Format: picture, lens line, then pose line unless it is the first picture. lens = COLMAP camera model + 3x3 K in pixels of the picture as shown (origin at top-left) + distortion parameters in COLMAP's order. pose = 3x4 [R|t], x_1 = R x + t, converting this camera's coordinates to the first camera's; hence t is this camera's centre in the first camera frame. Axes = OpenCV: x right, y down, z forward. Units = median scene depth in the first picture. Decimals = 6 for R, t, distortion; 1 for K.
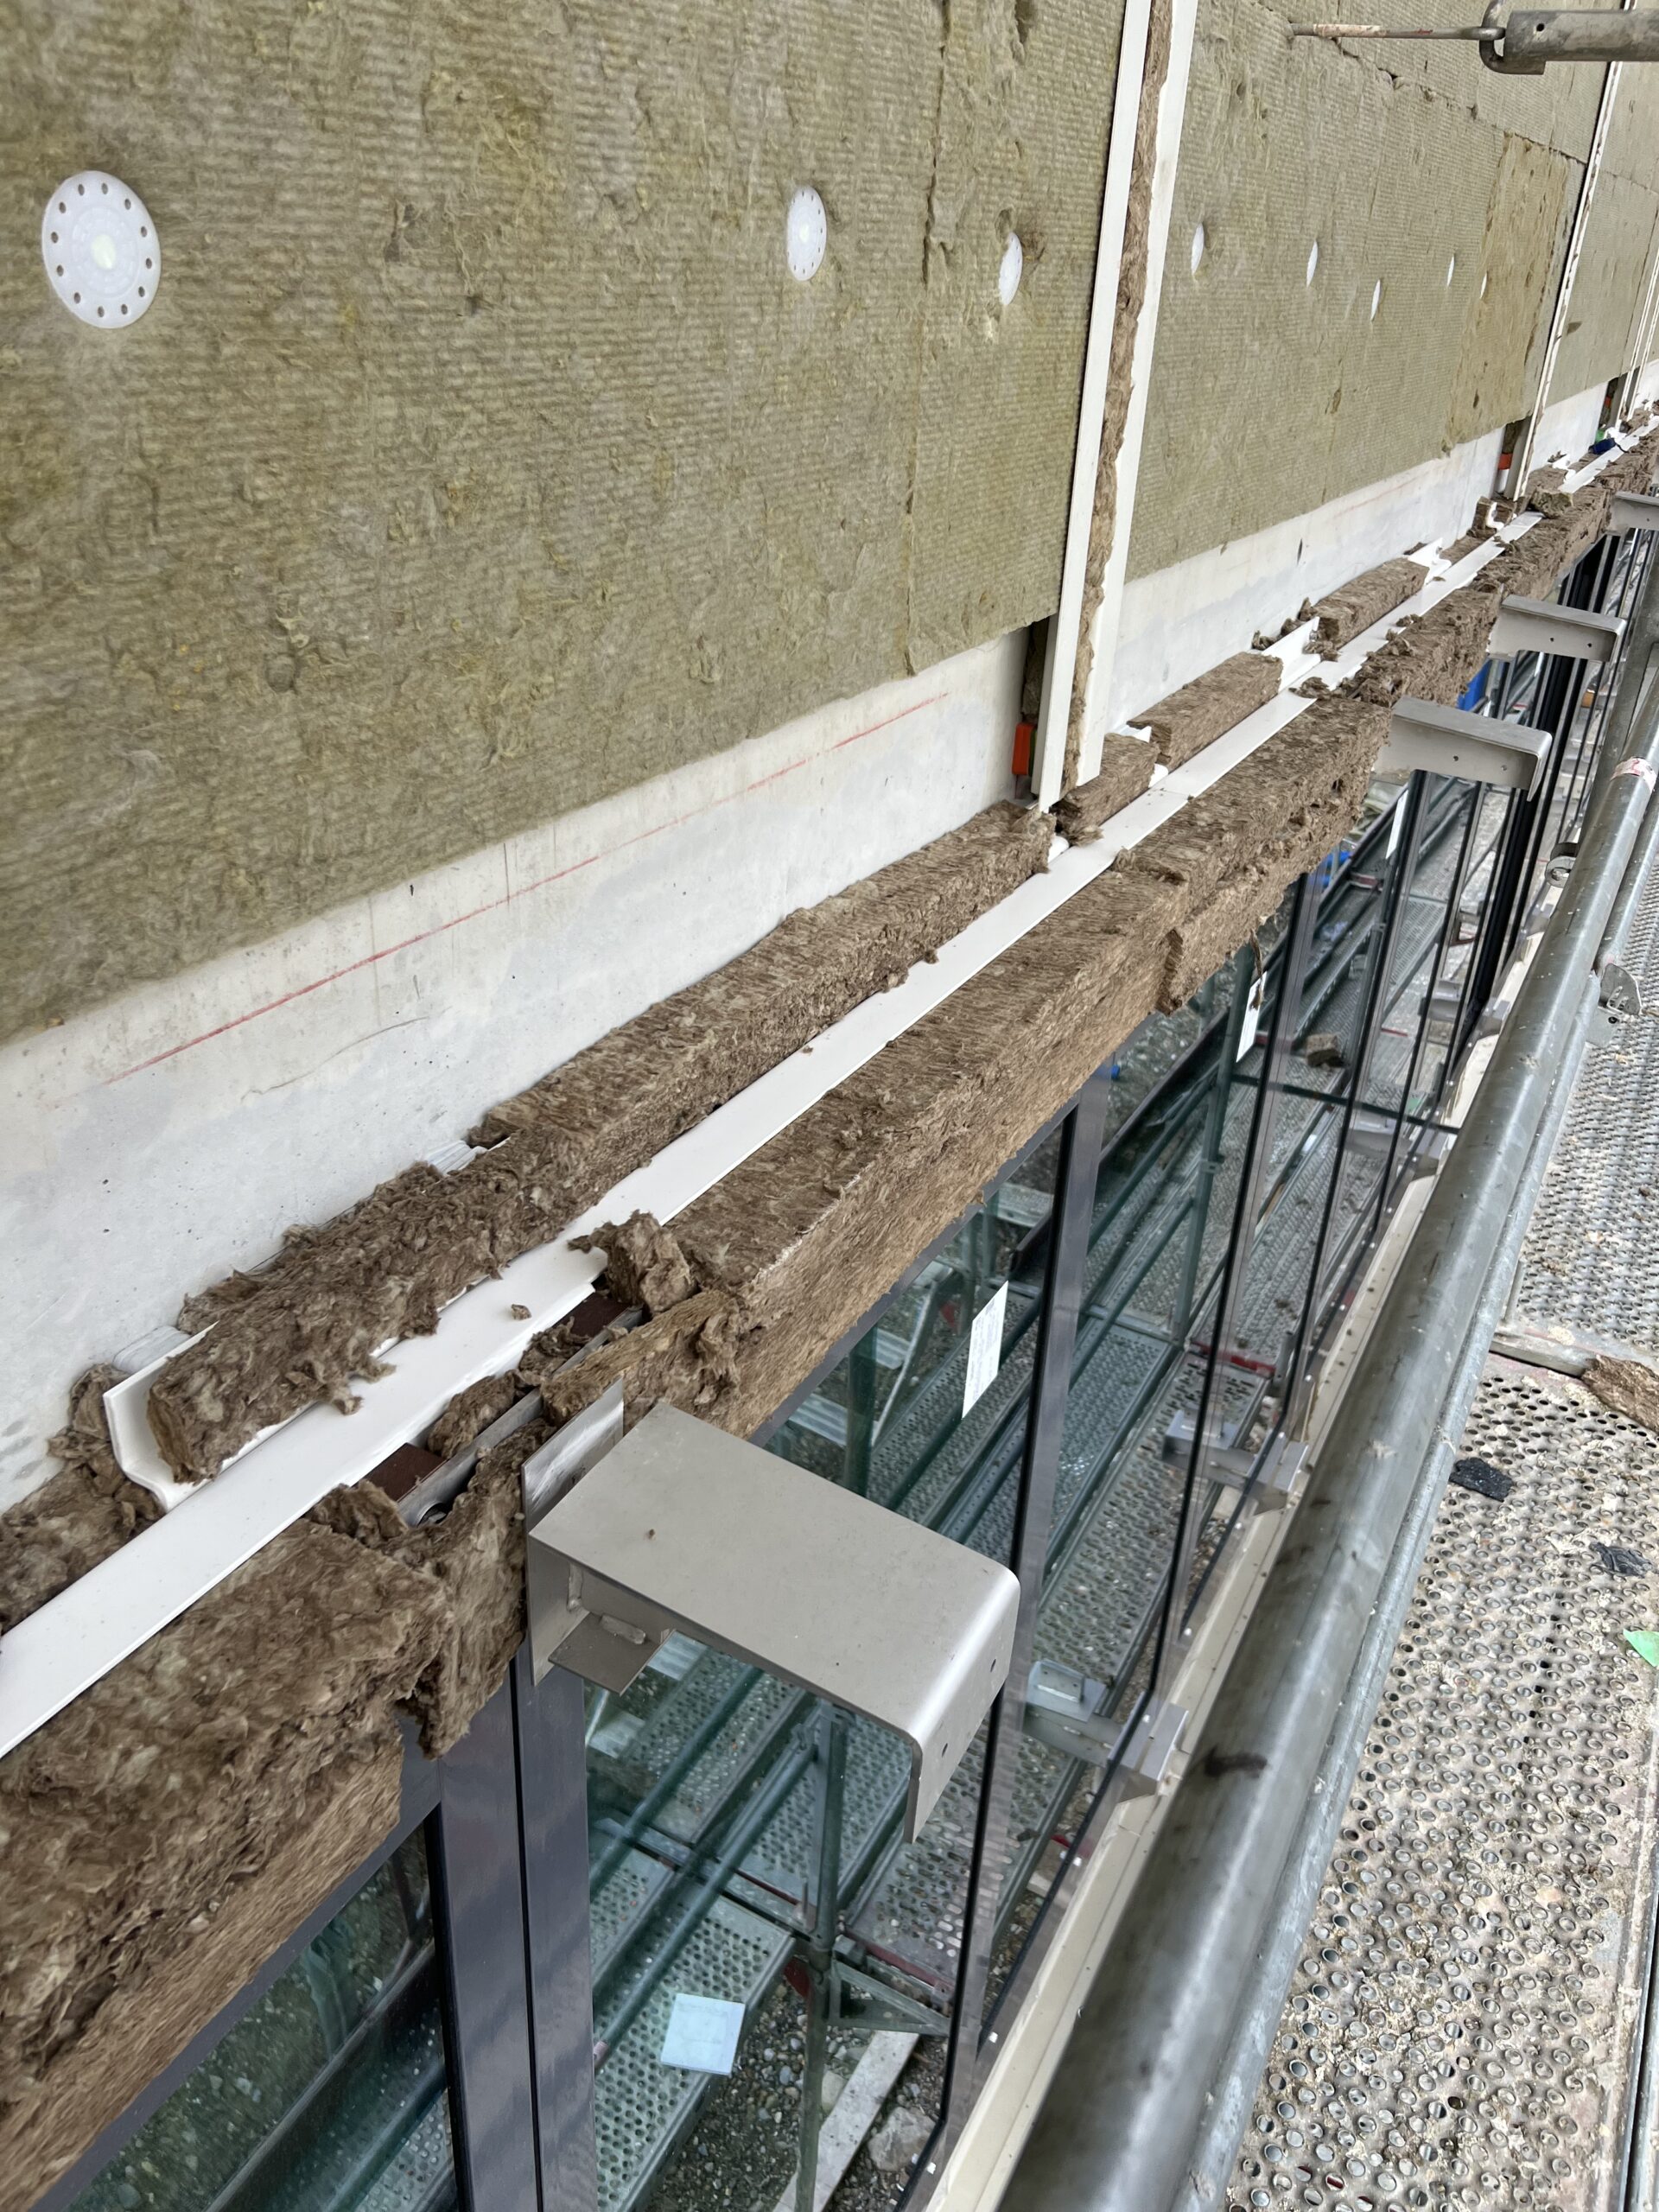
lens RADIAL K [[1671.0, 0, 829.5], [0, 1671.0, 1106.0], [0, 0, 1]] dist [0.000470, 0.009741]
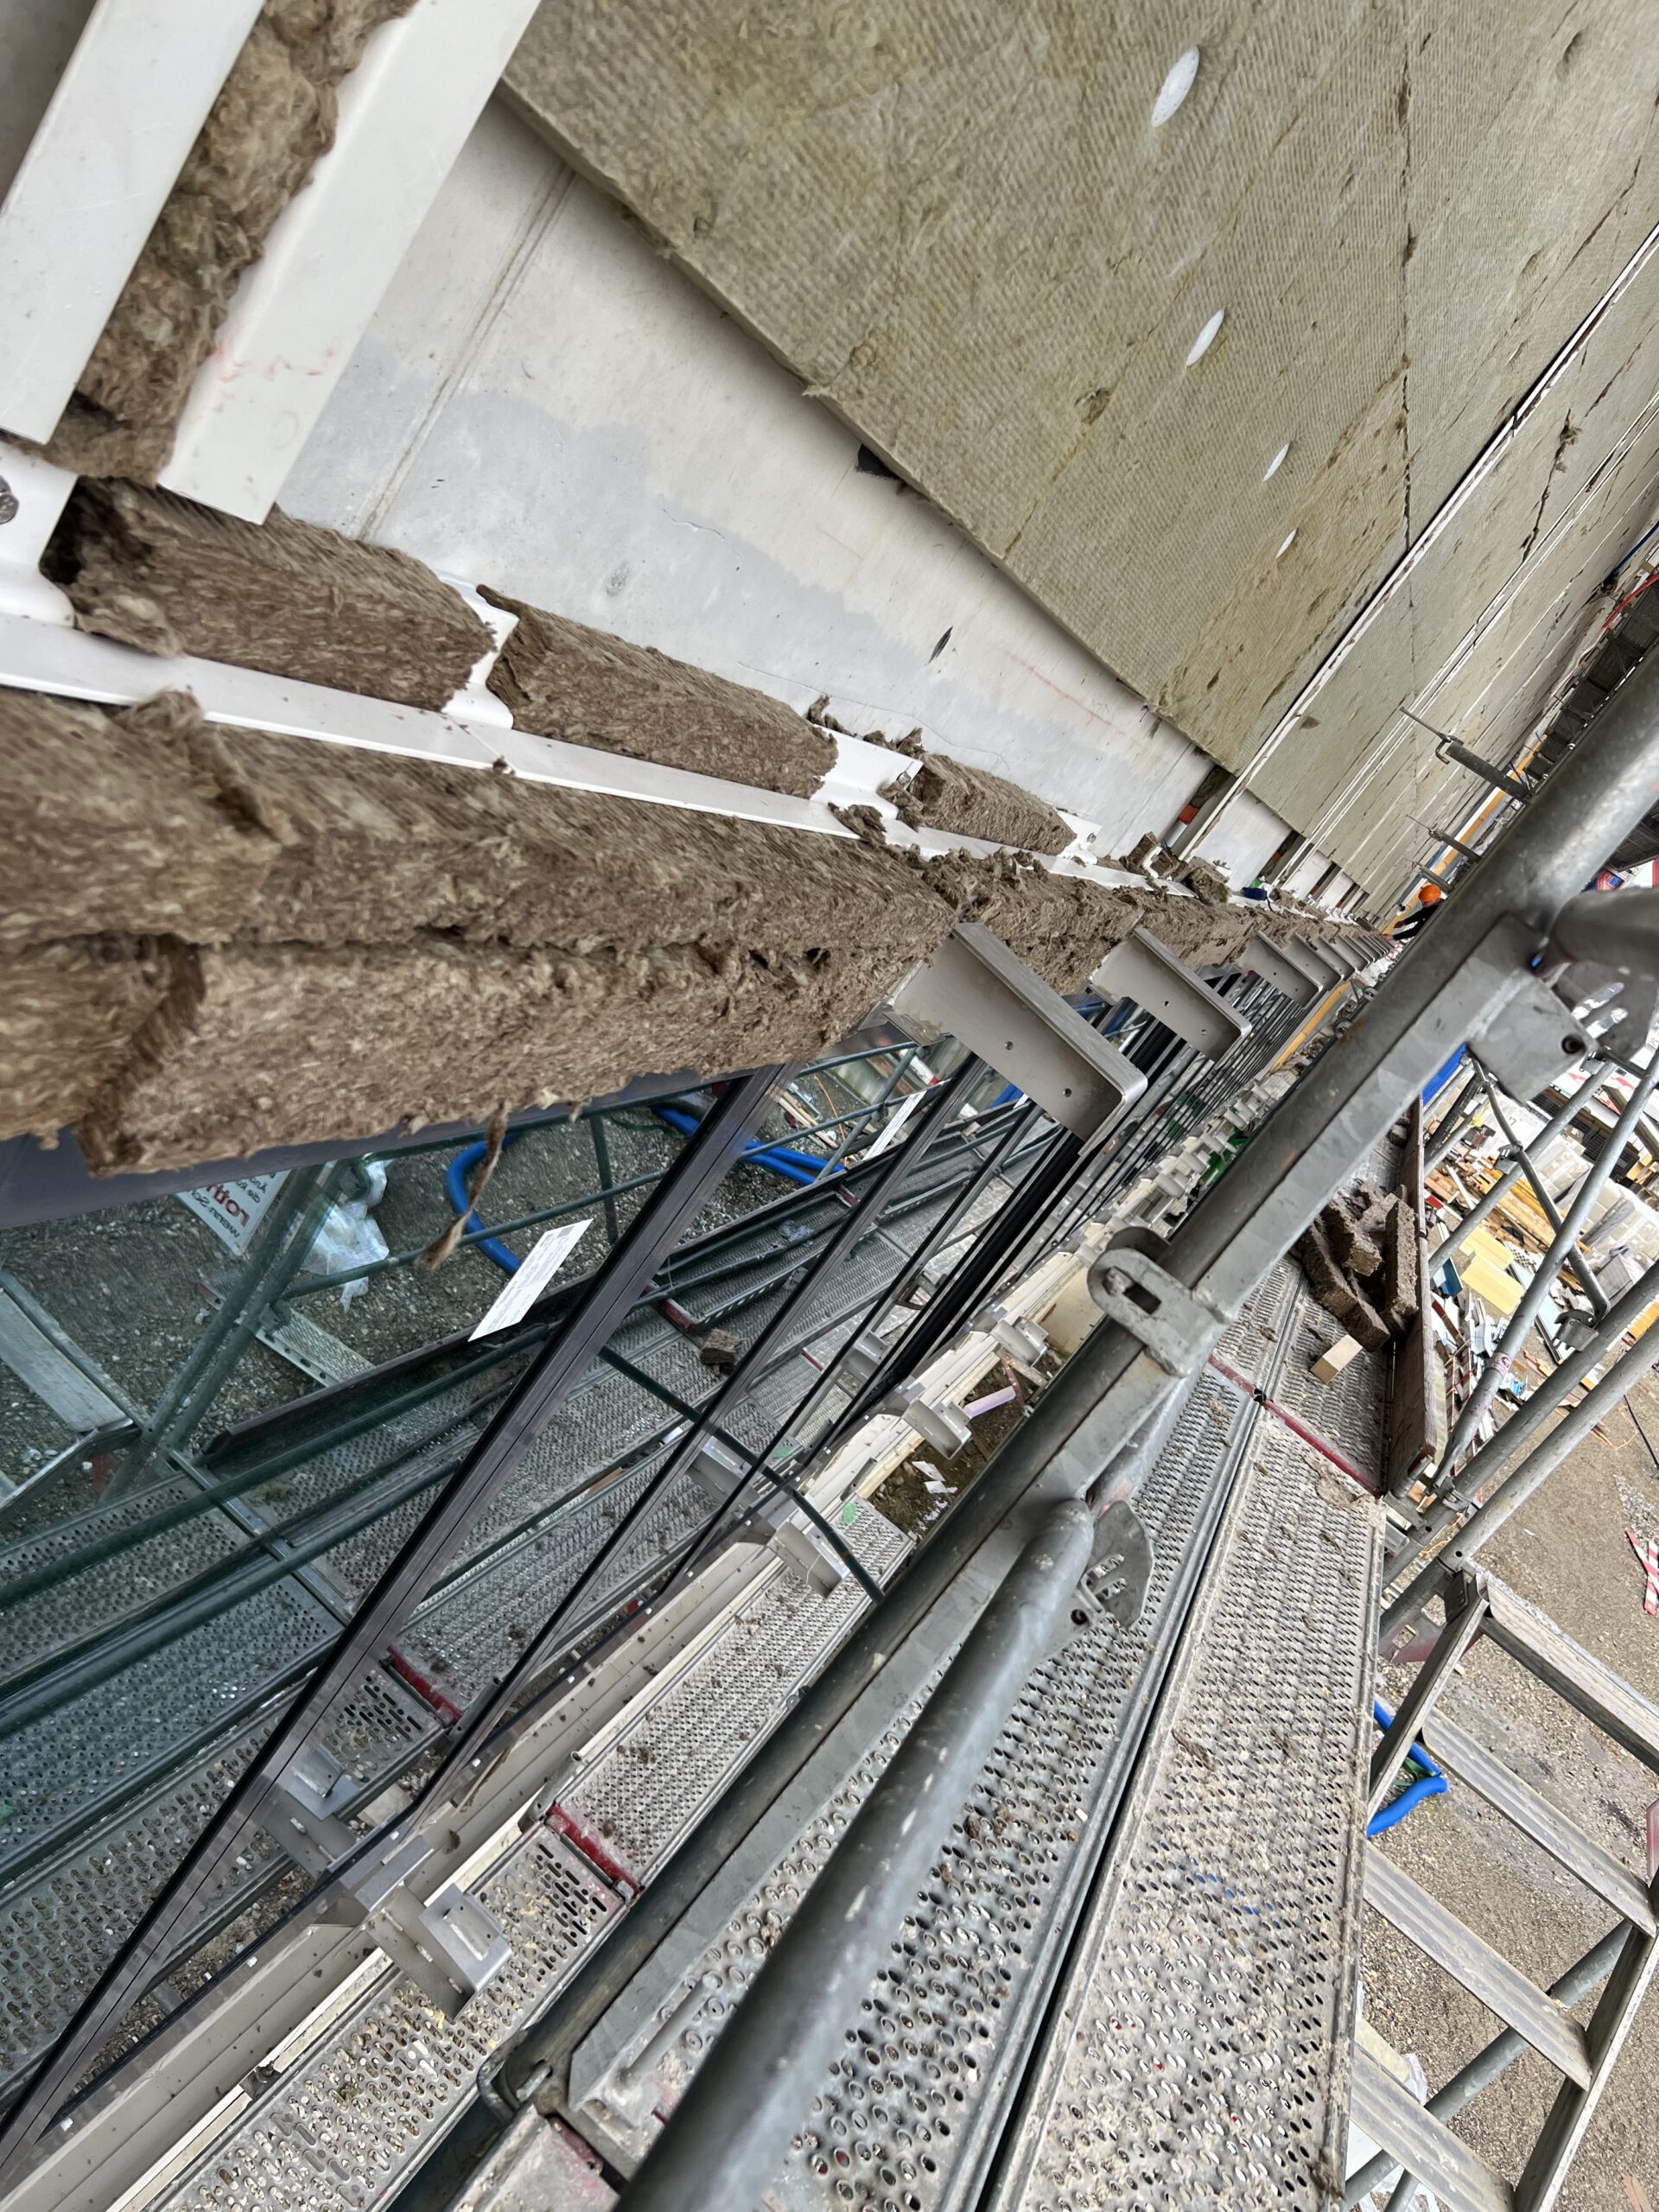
lens RADIAL K [[1657.5, 0, 829.5], [0, 1657.5, 1106.0], [0, 0, 1]] dist [0.094920, -0.097296]
pose [[0.848250, 0.462850, 0.257375, 0.106056], [-0.430097, 0.885627, -0.175163, -0.031578], [-0.309013, 0.037886, 0.950303, 0.271831]]
